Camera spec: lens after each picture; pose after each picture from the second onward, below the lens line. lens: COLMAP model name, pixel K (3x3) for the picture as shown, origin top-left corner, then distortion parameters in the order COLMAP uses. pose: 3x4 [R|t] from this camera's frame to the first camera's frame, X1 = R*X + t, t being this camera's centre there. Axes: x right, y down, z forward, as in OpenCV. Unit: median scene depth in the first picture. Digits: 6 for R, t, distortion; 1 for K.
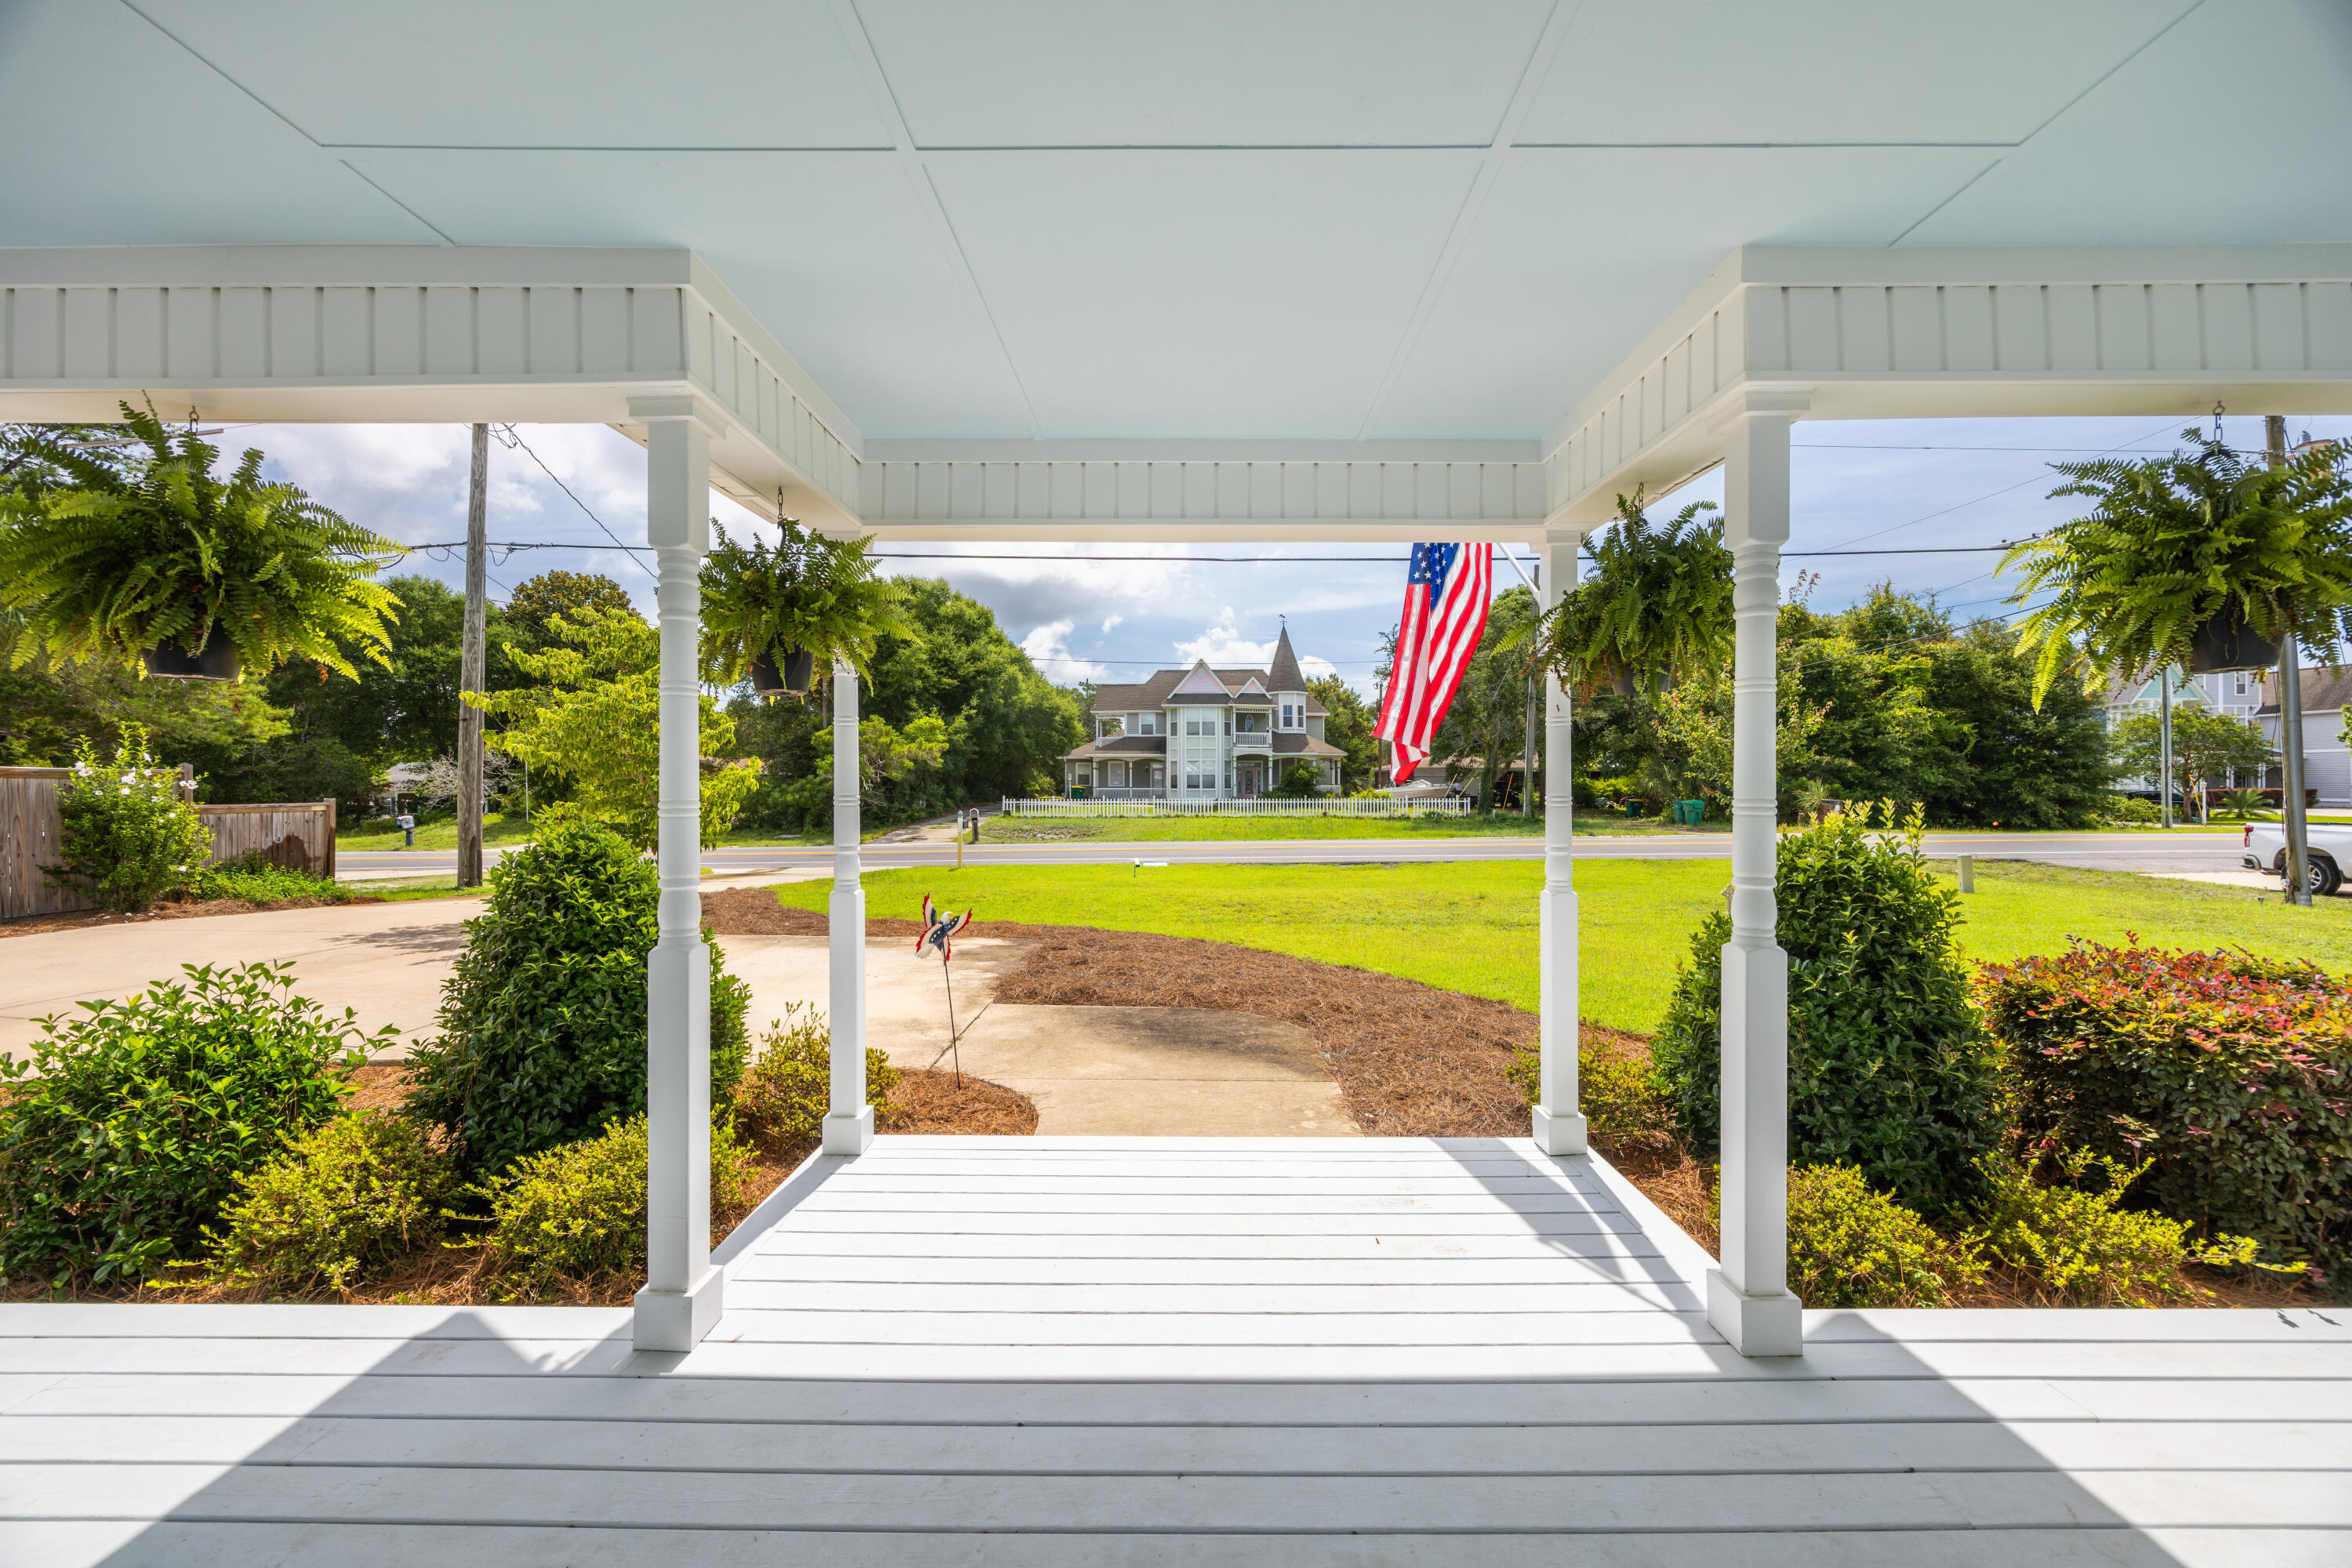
lens RADIAL K [[893.0, 0, 1169.5], [0, 893.0, 785.5], [0, 0, 1]] dist [-0.001759, 0.000207]
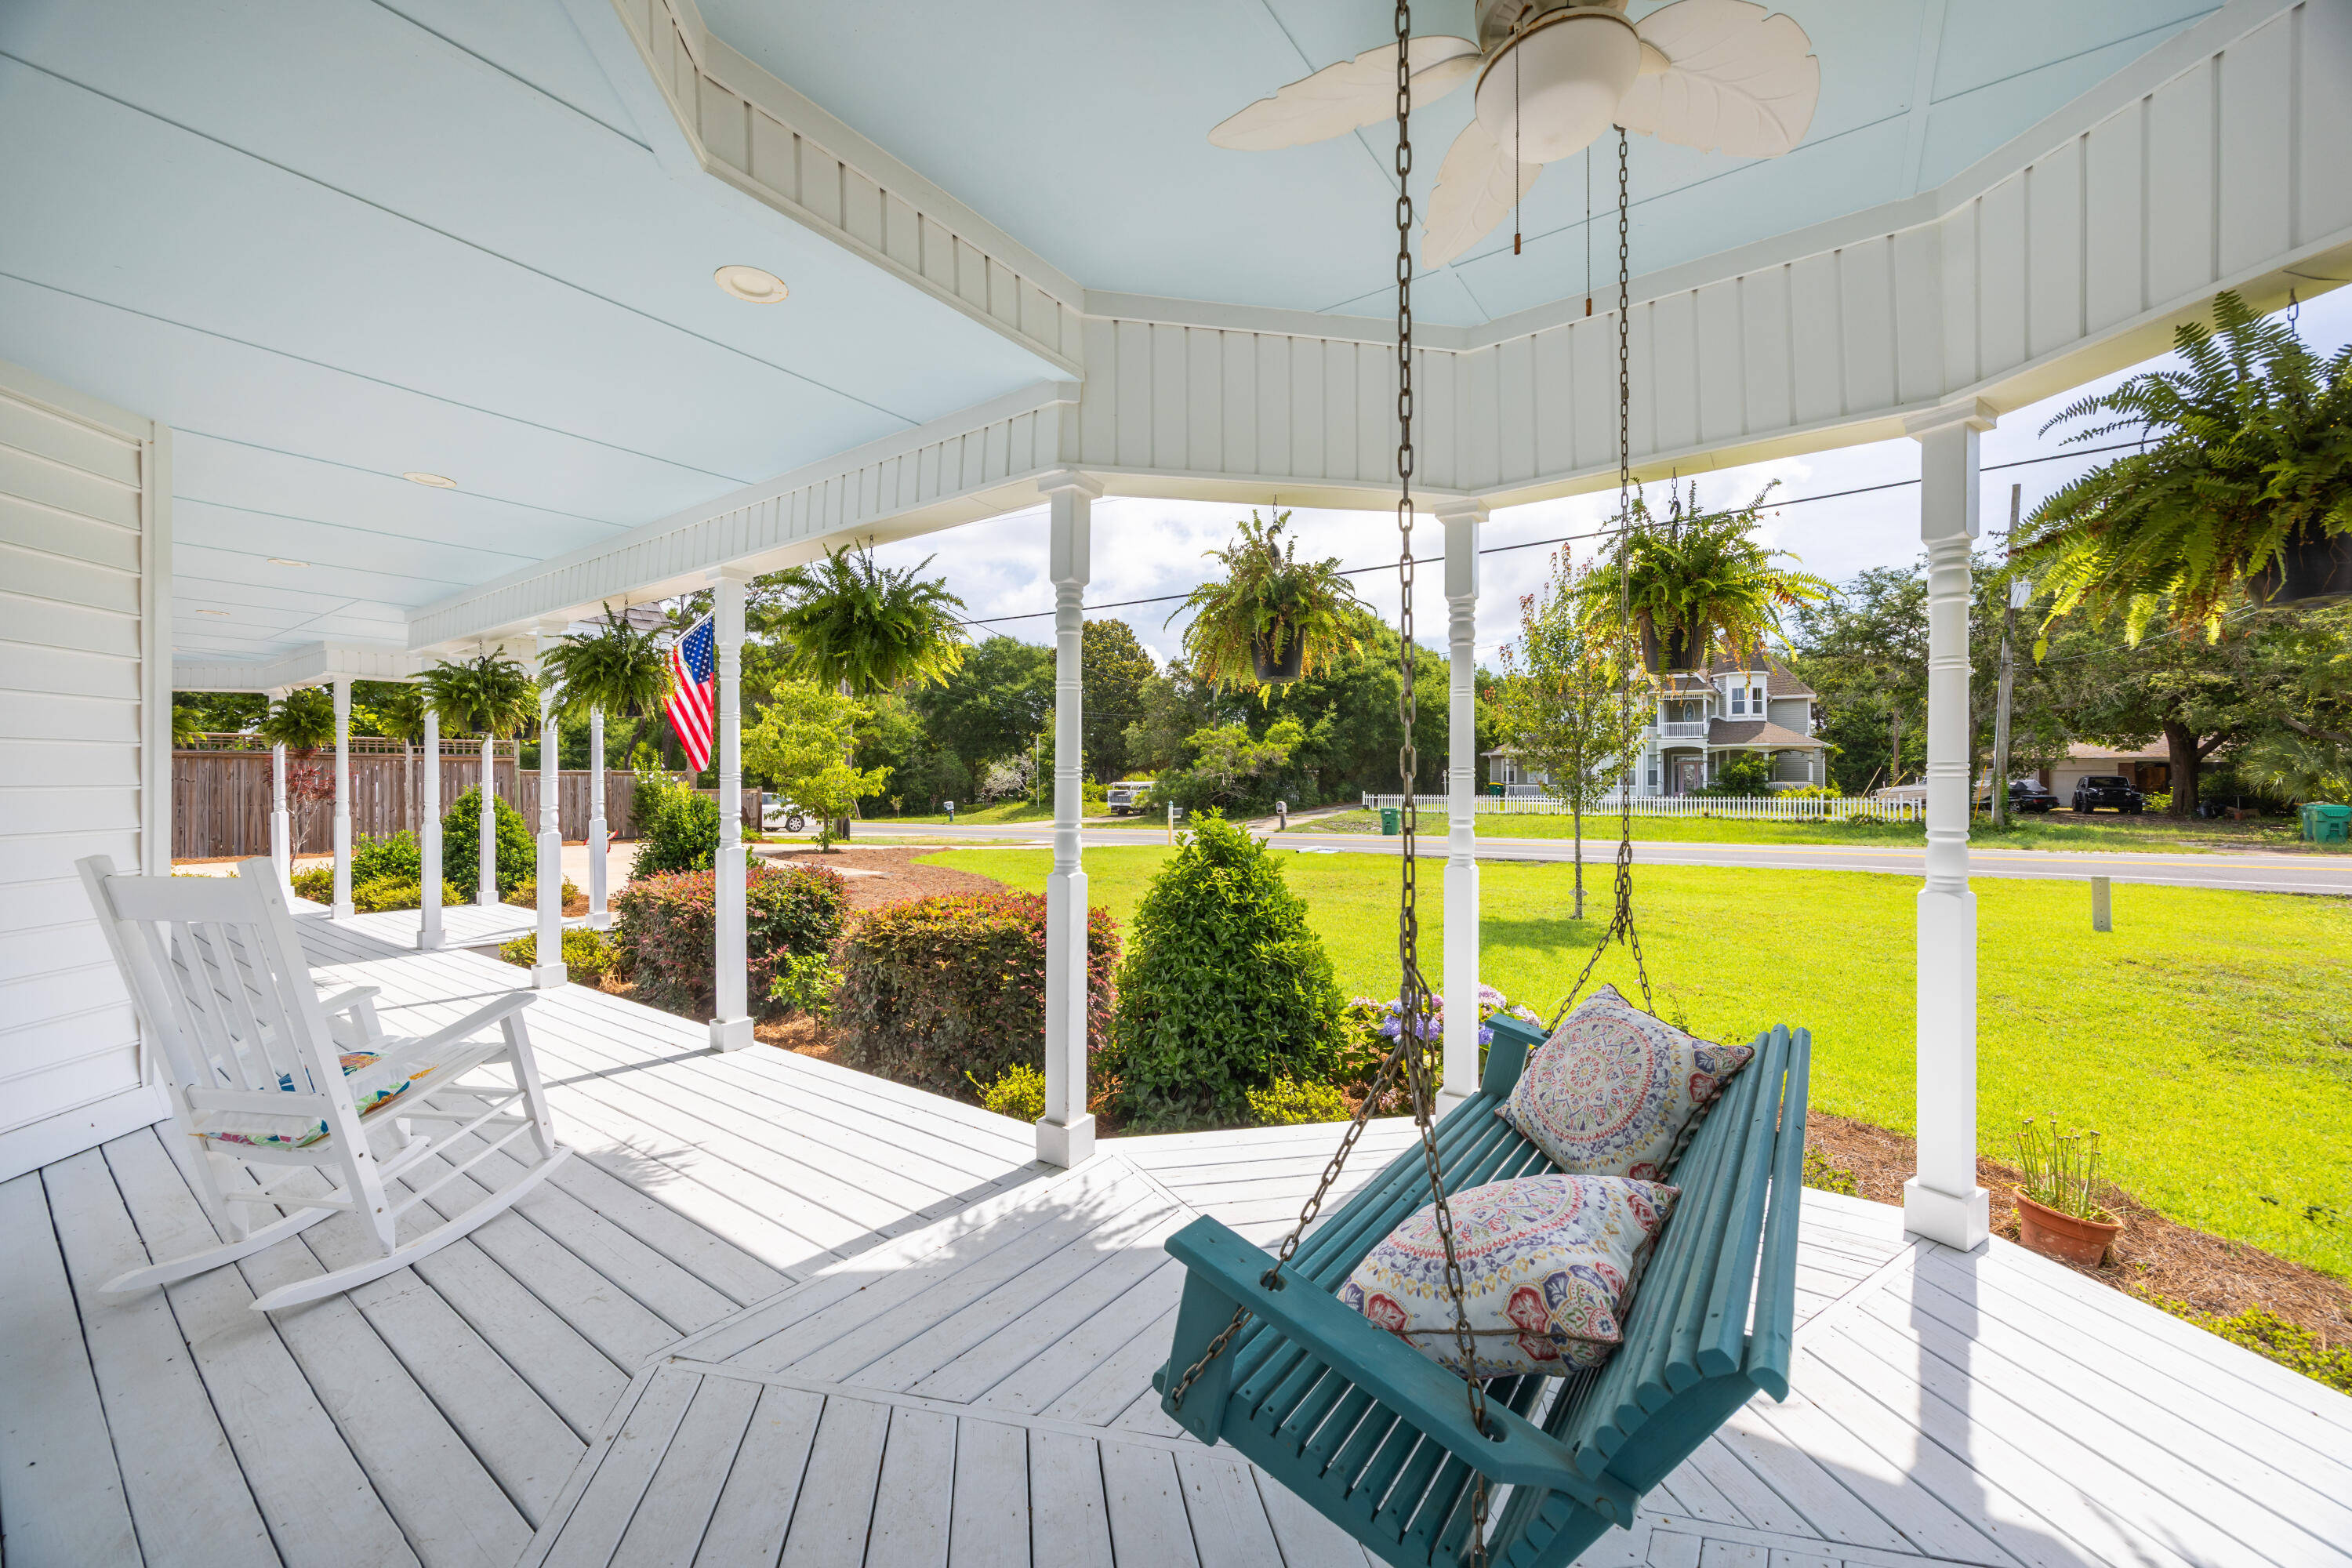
lens RADIAL K [[904.9, 0, 1178.4], [0, 904.9, 779.4], [0, 0, 1]] dist [-0.004978, 0.001853]
pose [[0.806884, -0.001086, -0.590709, 0.288868], [-0.000823, 0.999995, -0.002962, 0.000665], [0.590709, 0.002876, 0.806879, -0.008239]]
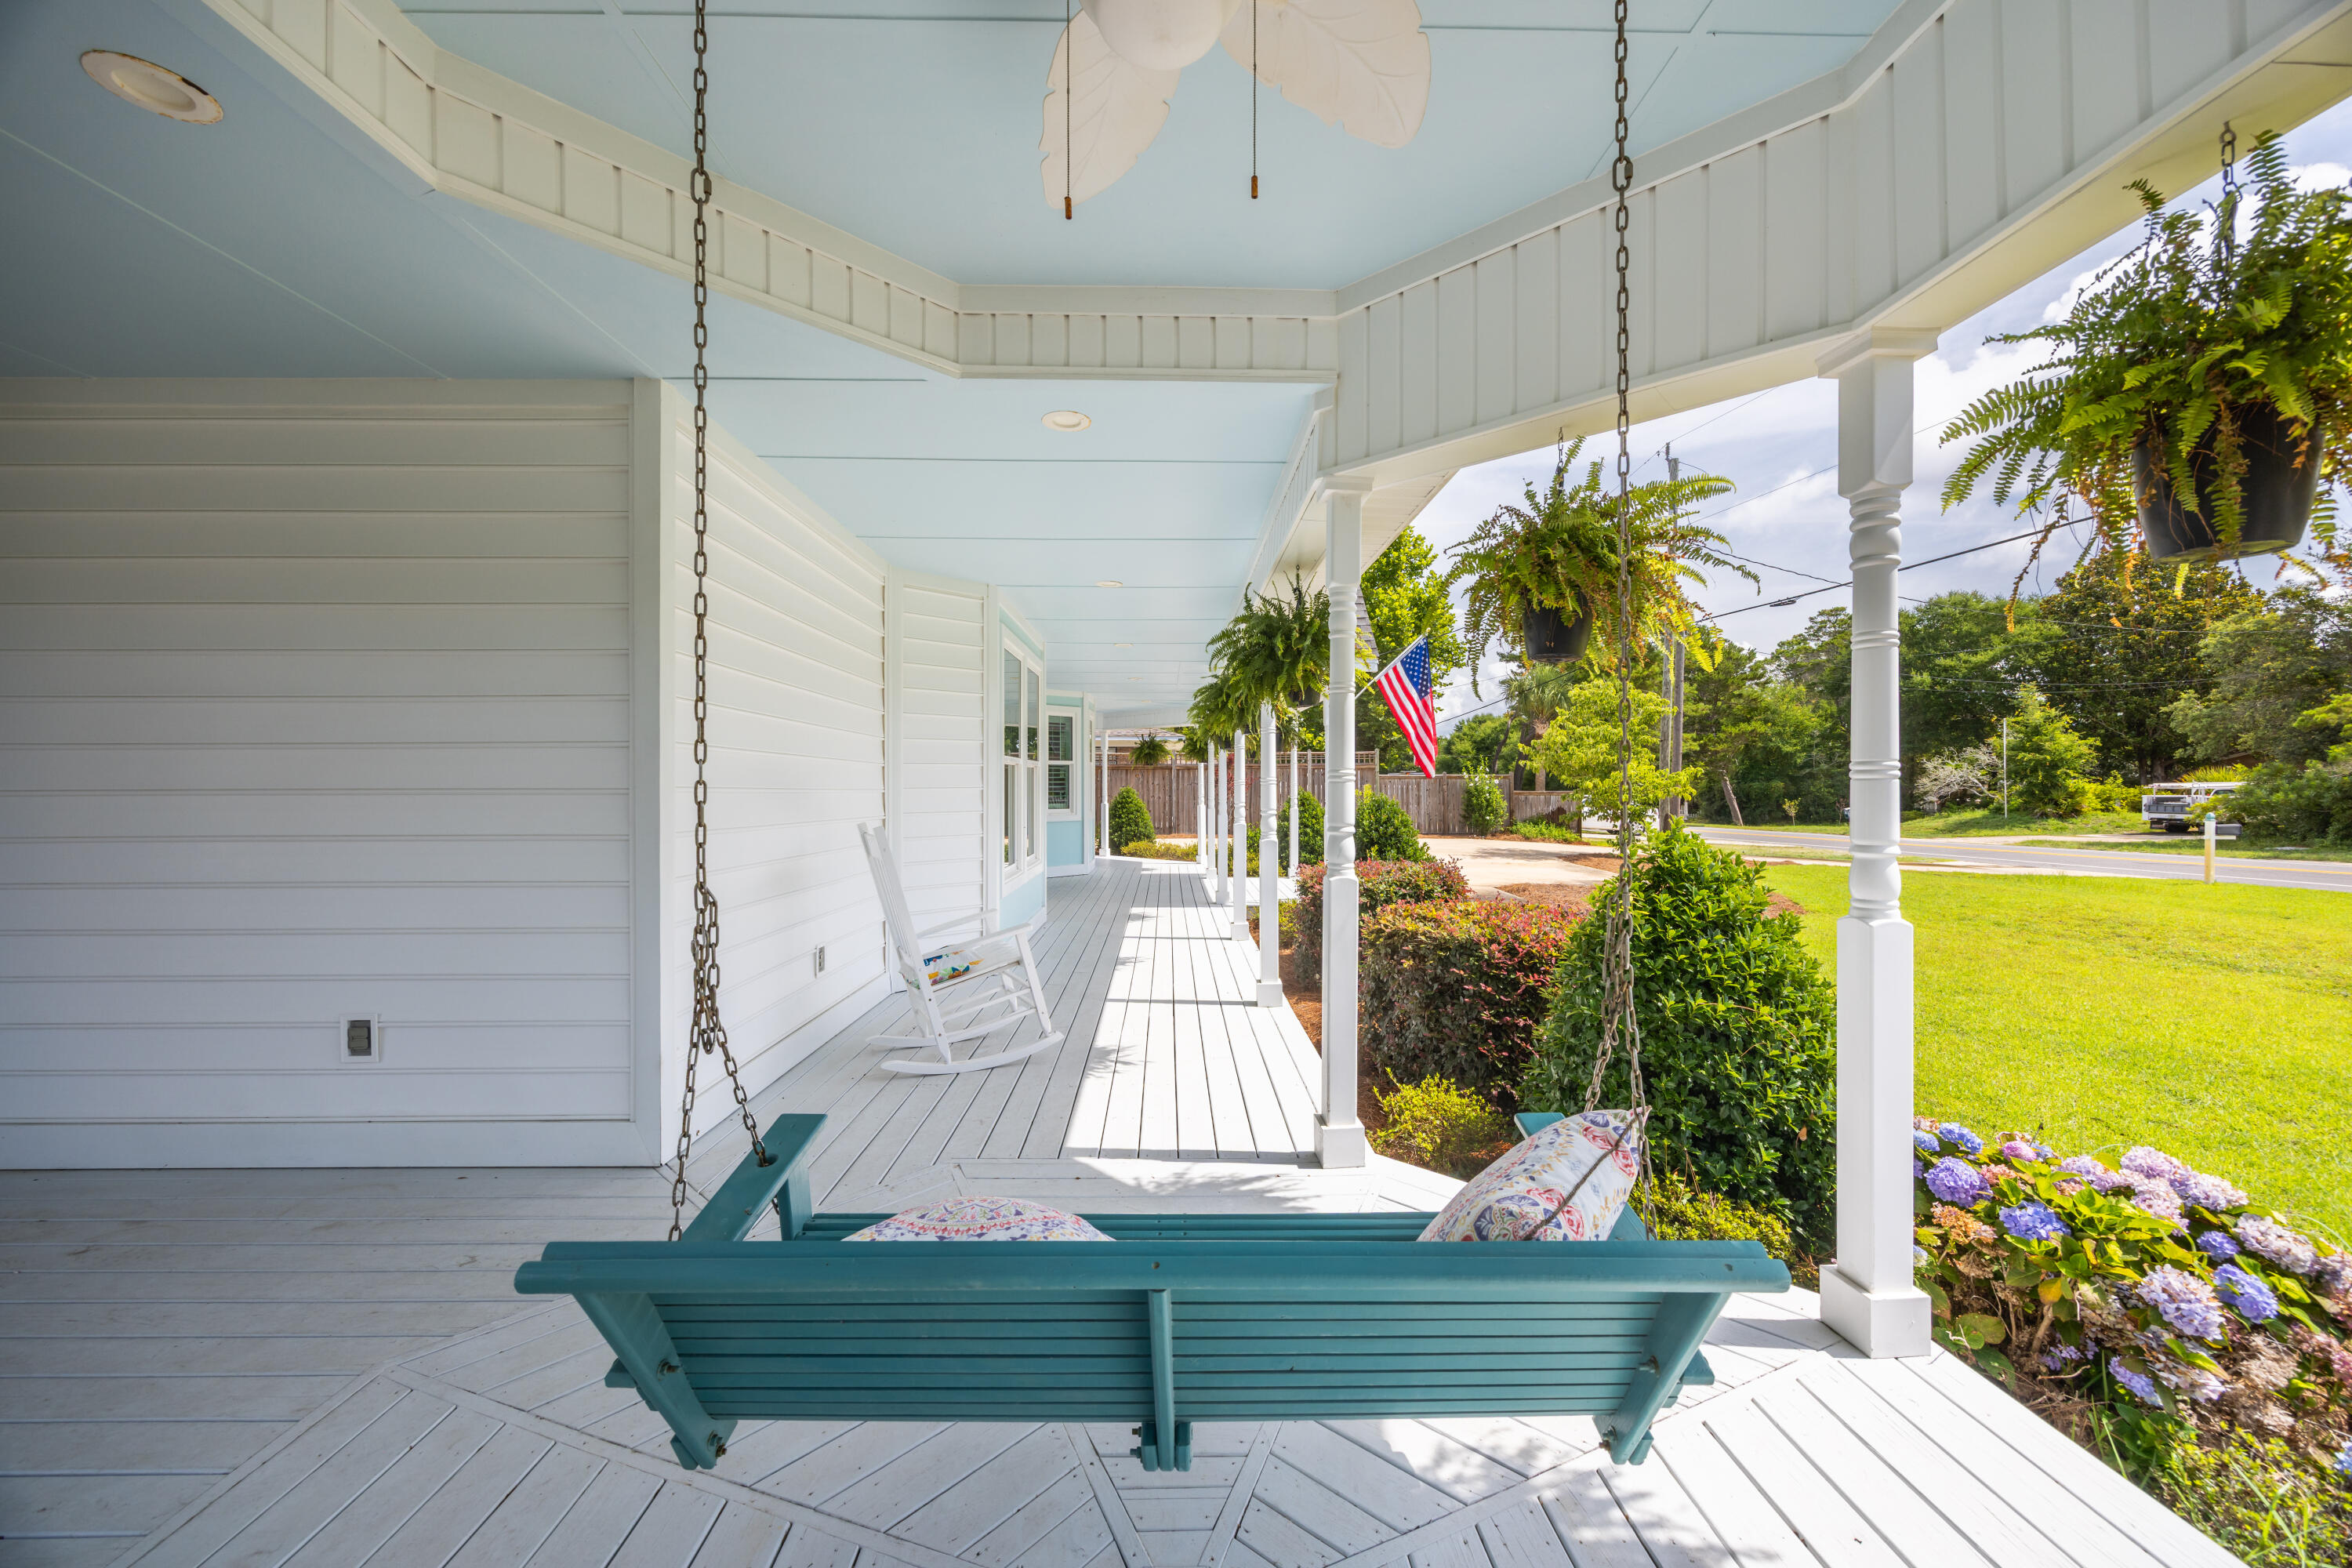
lens RADIAL K [[893.0, 0, 1164.2], [0, 893.0, 790.6], [0, 0, 1]] dist [-0.001759, 0.000207]
pose [[-0.005493, 0.007321, -0.999958, 0.312701], [0.001445, 0.999972, 0.007313, 0.000345], [0.999984, -0.001405, -0.005504, 0.034574]]
